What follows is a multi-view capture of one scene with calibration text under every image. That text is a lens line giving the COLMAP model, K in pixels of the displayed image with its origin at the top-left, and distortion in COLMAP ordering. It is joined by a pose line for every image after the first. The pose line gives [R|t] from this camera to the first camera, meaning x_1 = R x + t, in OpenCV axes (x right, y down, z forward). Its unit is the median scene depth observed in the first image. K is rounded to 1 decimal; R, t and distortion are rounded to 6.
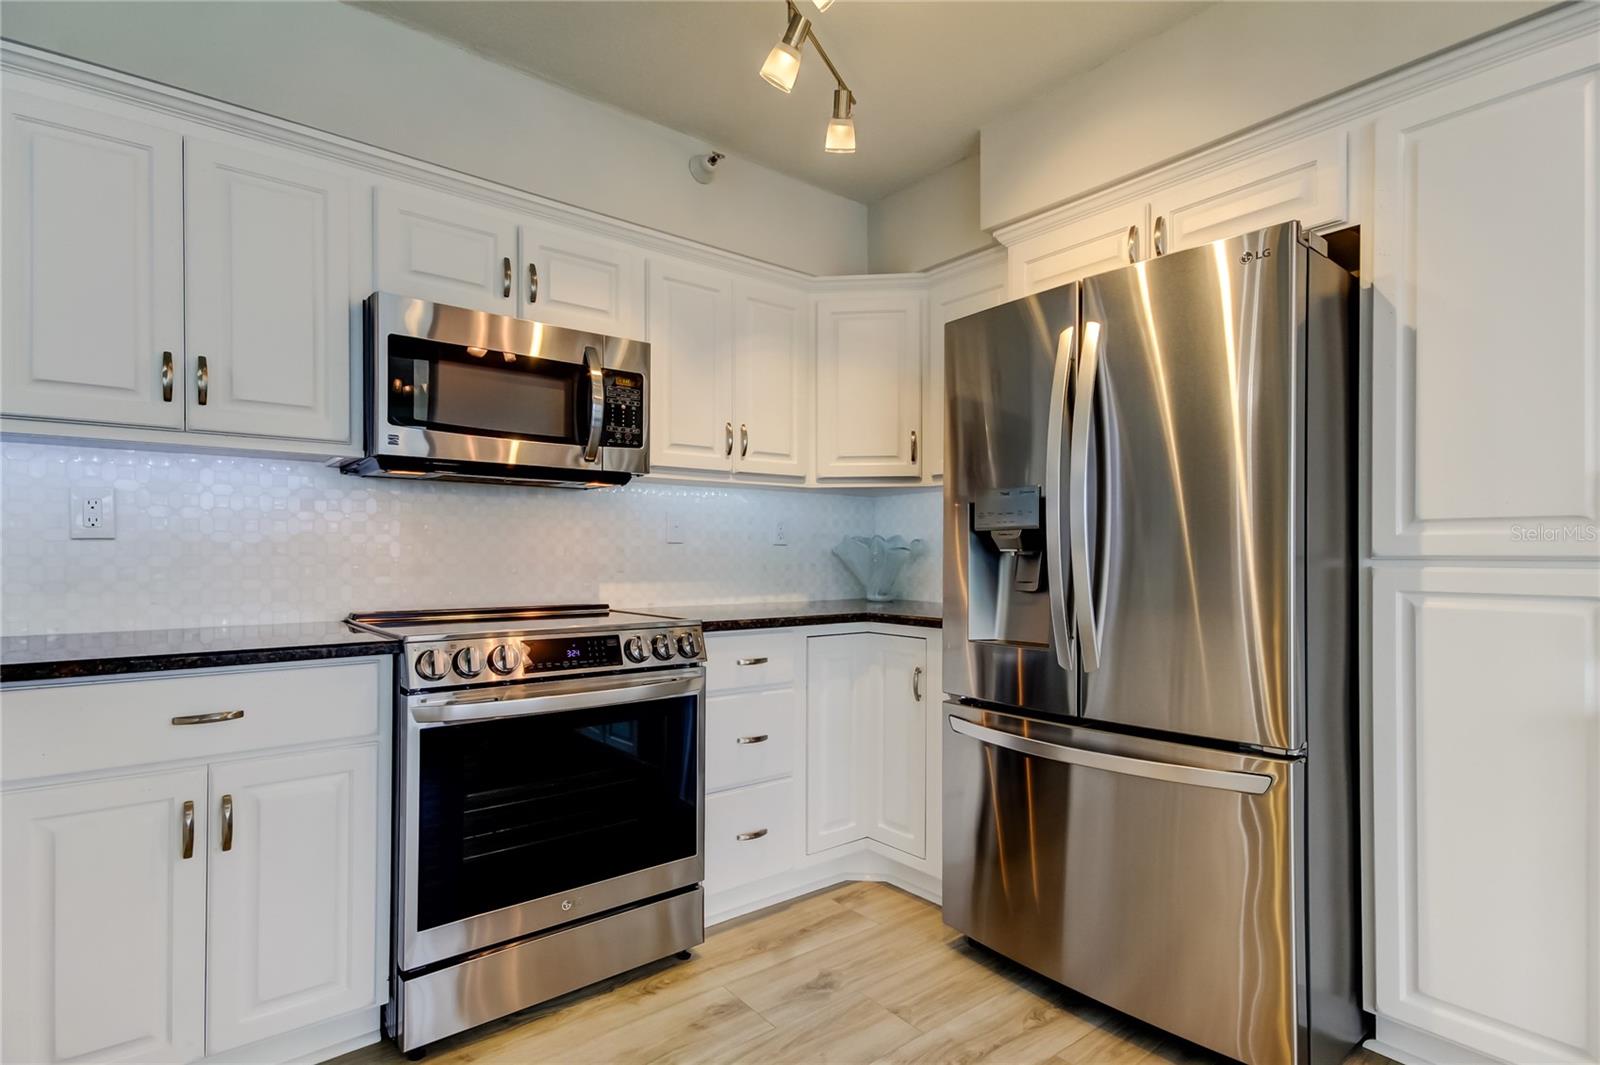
lens RADIAL K [[806.6, 0, 790.7], [0, 806.6, 552.2], [0, 0, 1]] dist [0.014248, 0.000493]
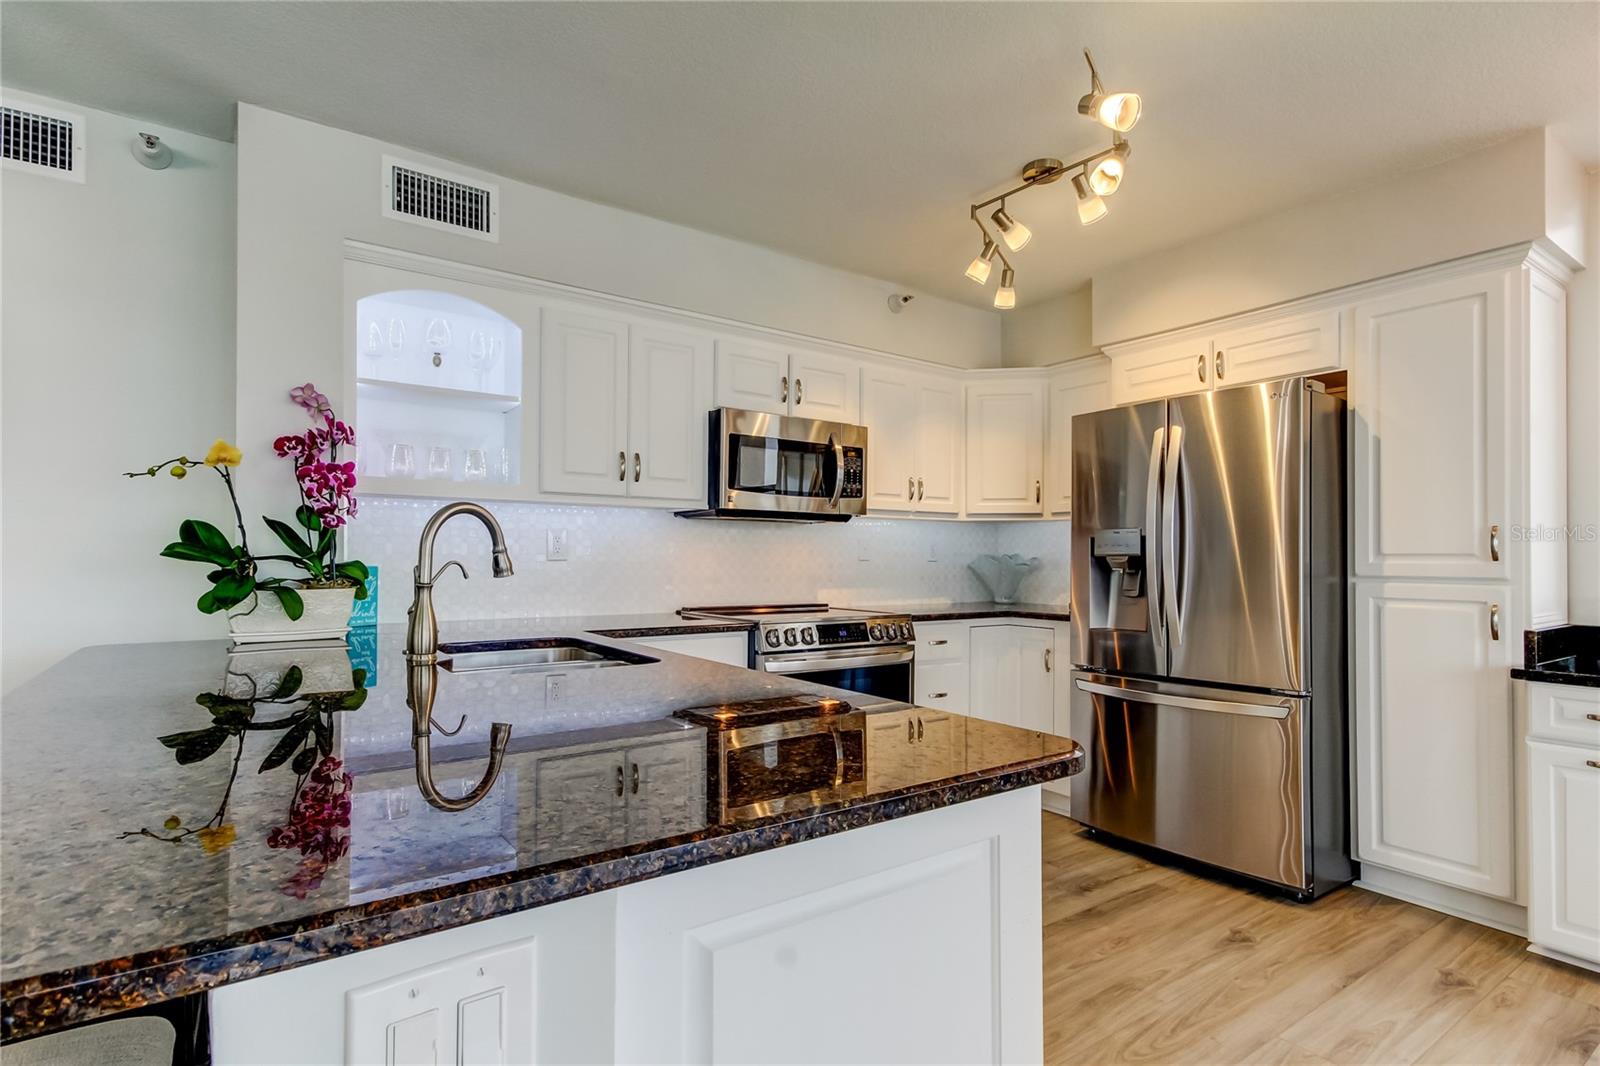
lens RADIAL K [[811.1, 0, 804.8], [0, 811.1, 546.1], [0, 0, 1]] dist [0.019621, -0.000076]
pose [[0.999079, 0.003822, -0.042744, -0.245902], [-0.004406, 0.999898, -0.013566, -0.021522], [0.042687, 0.013742, 0.998994, -0.536713]]
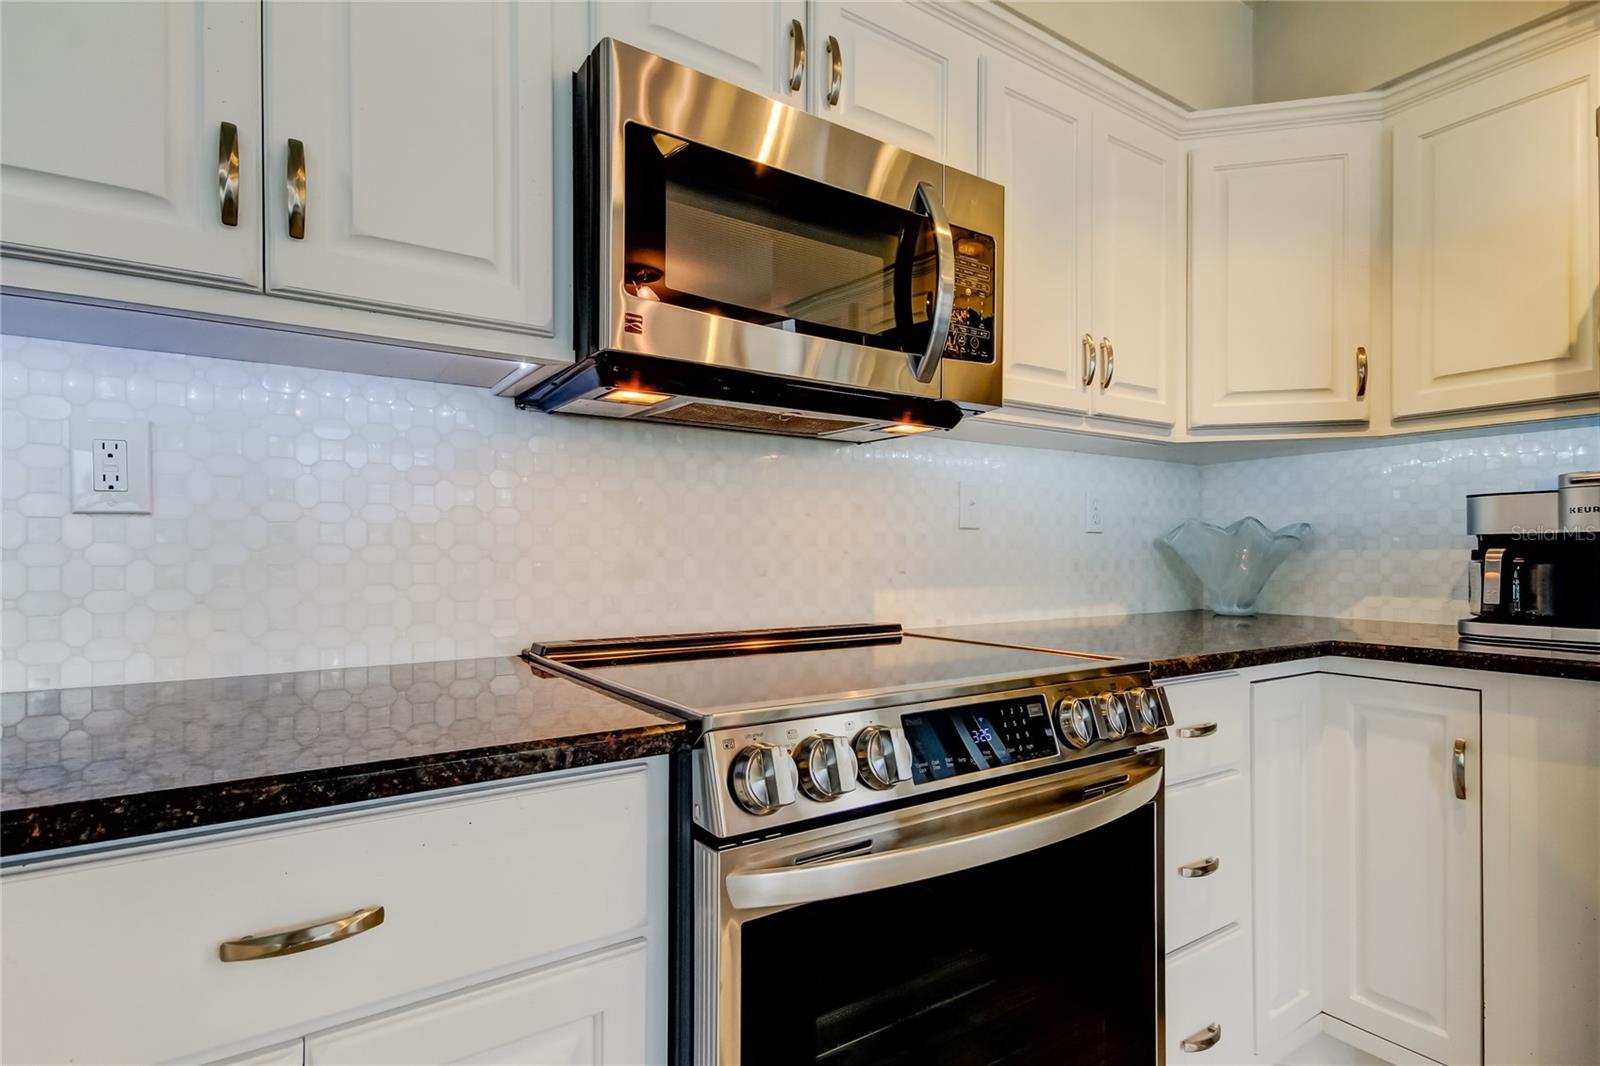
lens RADIAL K [[804.4, 0, 775.1], [0, 804.4, 548.5], [0, 0, 1]] dist [0.015372, -0.000057]
pose [[0.994831, -0.002288, -0.101516, -0.308418], [0.002026, 0.999994, -0.002687, 0.008374], [0.101522, 0.002467, 0.994830, 0.433354]]
